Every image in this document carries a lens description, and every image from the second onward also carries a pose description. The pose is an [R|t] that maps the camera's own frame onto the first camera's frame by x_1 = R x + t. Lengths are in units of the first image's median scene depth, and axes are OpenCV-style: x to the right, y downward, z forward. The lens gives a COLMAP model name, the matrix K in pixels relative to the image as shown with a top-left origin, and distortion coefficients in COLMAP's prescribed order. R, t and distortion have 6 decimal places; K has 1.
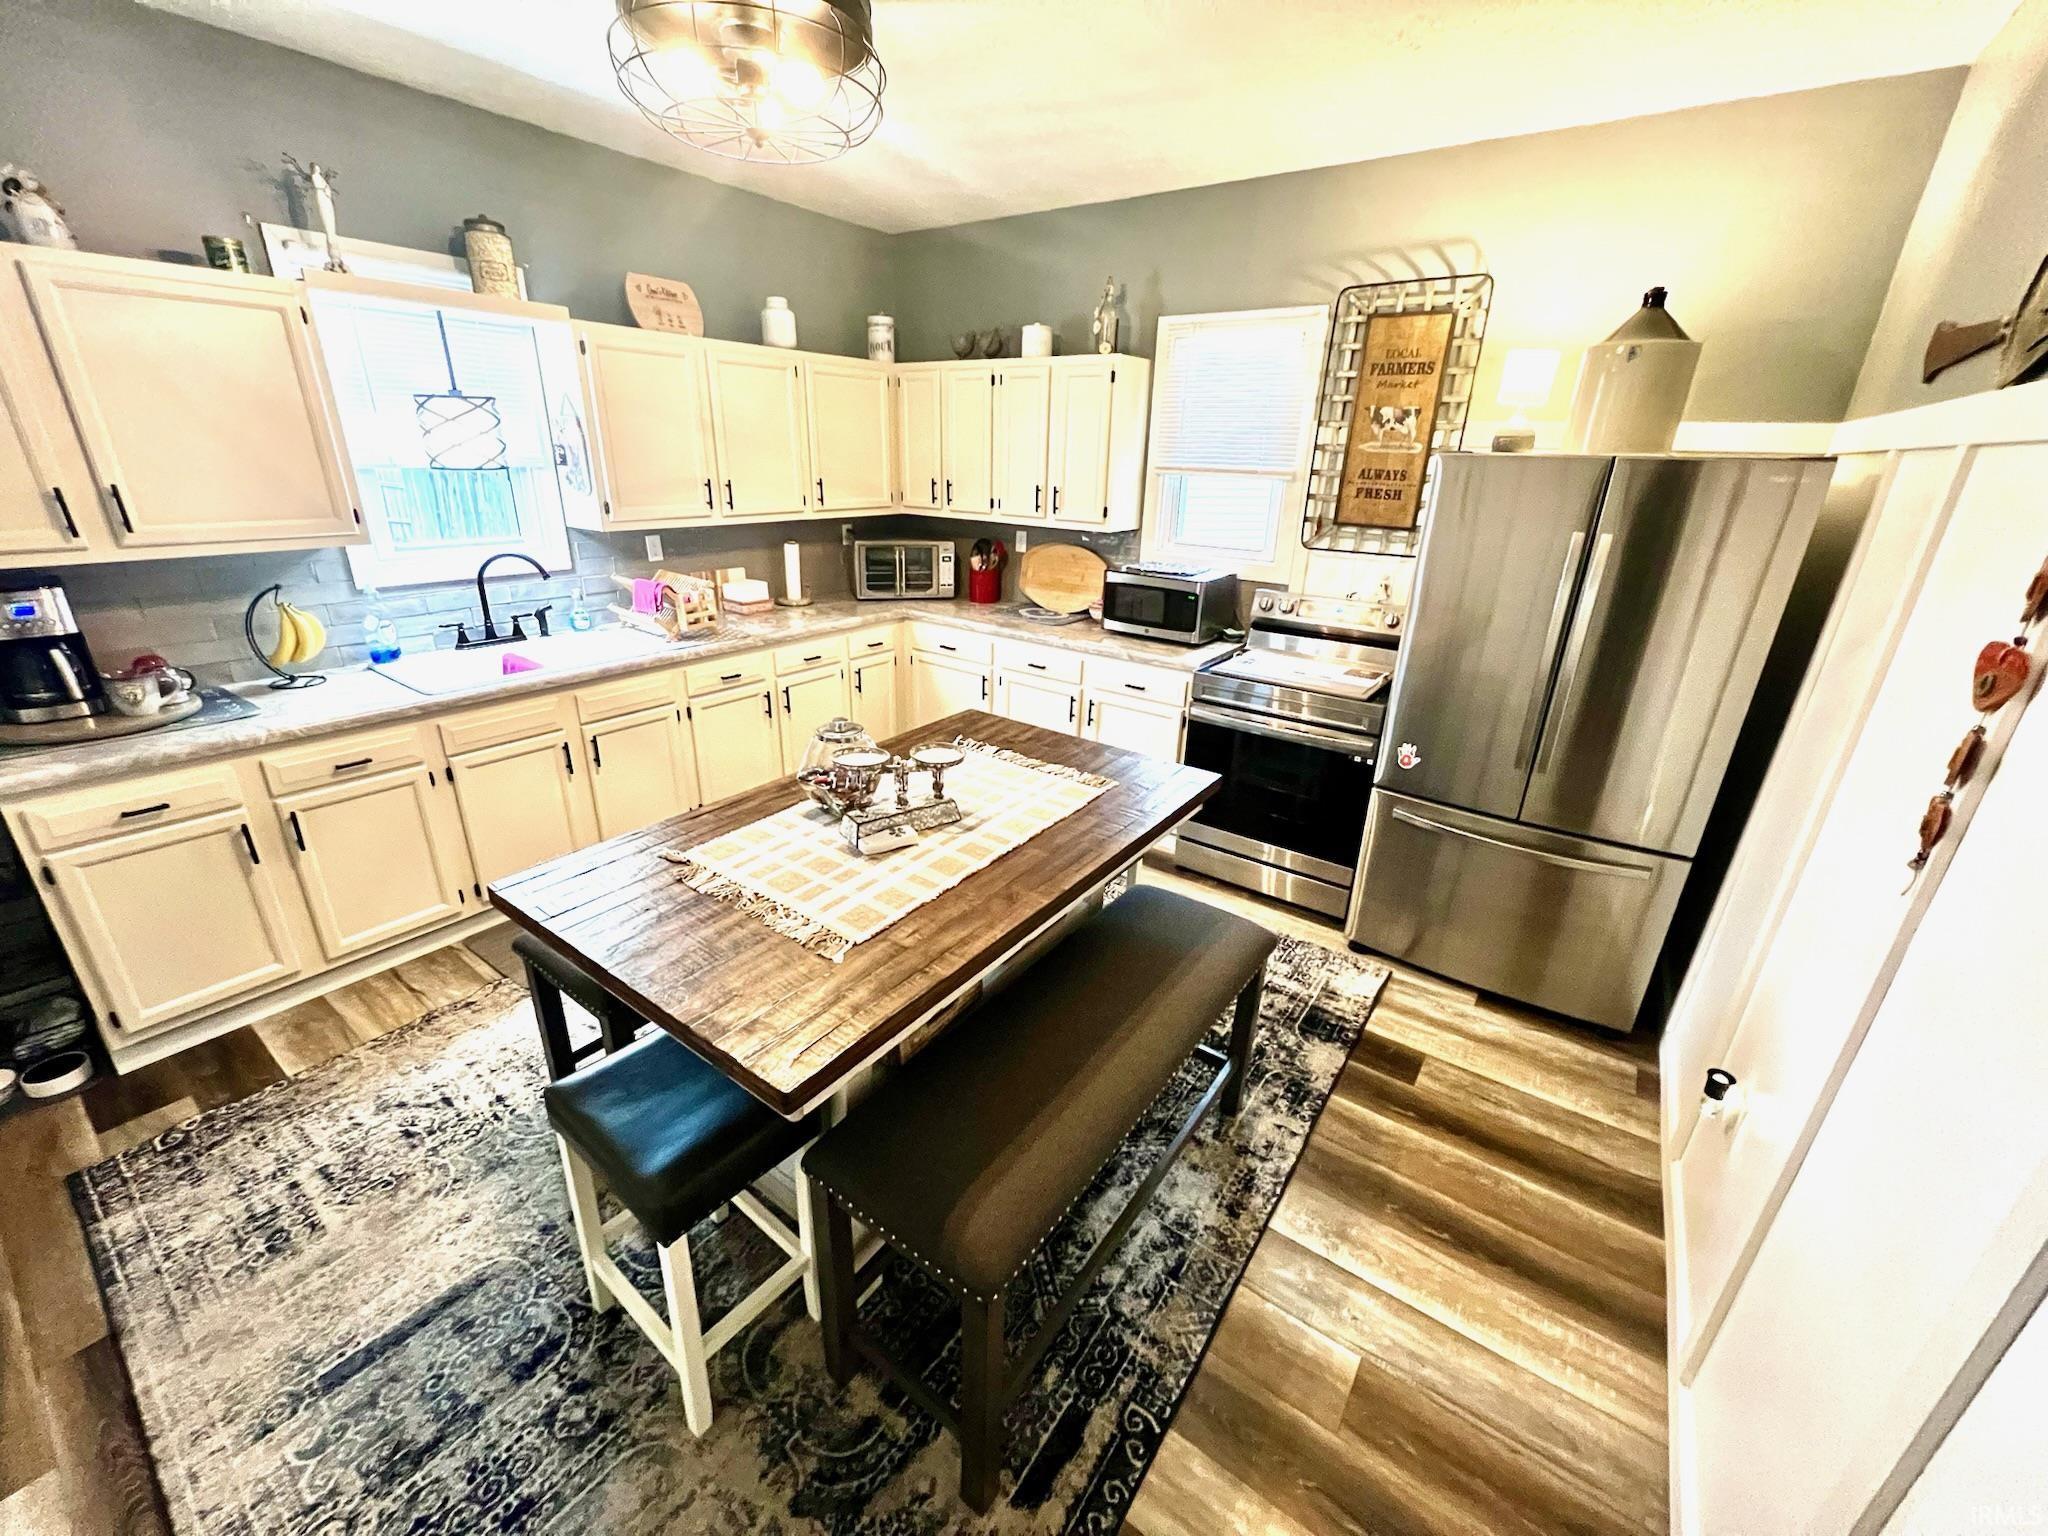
lens RADIAL K [[815.0, 0, 1020.7], [0, 815.0, 767.6], [0, 0, 1]] dist [-0.002746, 0.000566]
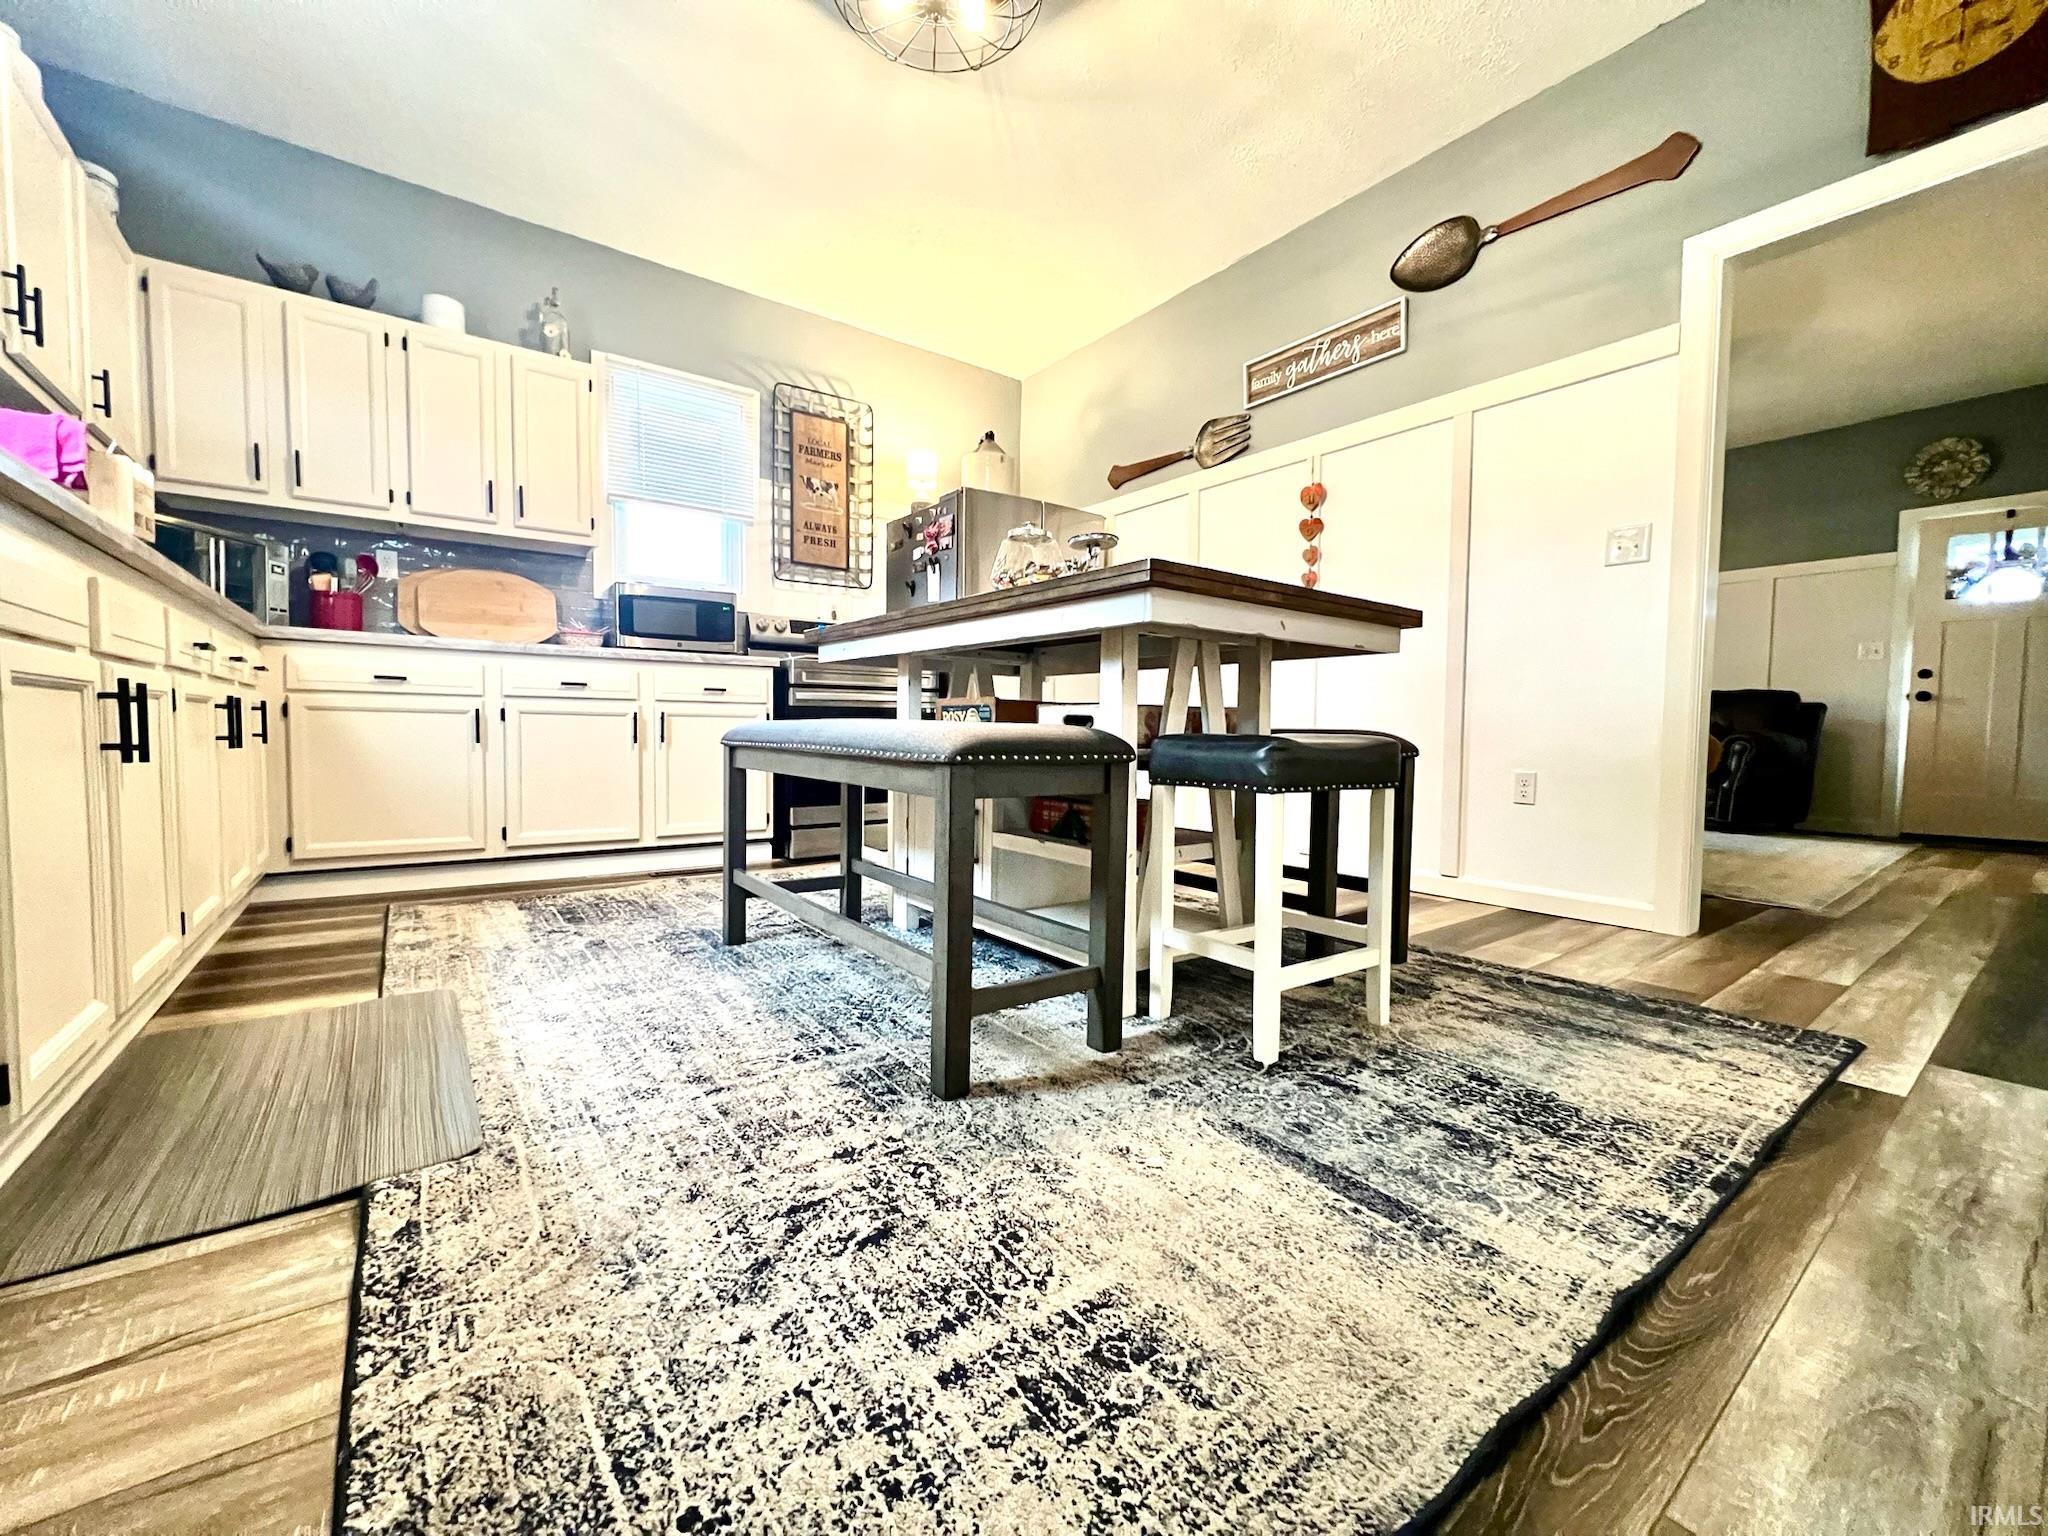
lens RADIAL K [[815.0, 0, 1020.7], [0, 815.0, 767.6], [0, 0, 1]] dist [-0.002746, 0.000566]
pose [[0.296675, -0.071830, 0.952273, -0.882733], [0.345912, 0.937535, -0.037049, 0.193526], [-0.890128, 0.340394, 0.302990, 0.543403]]
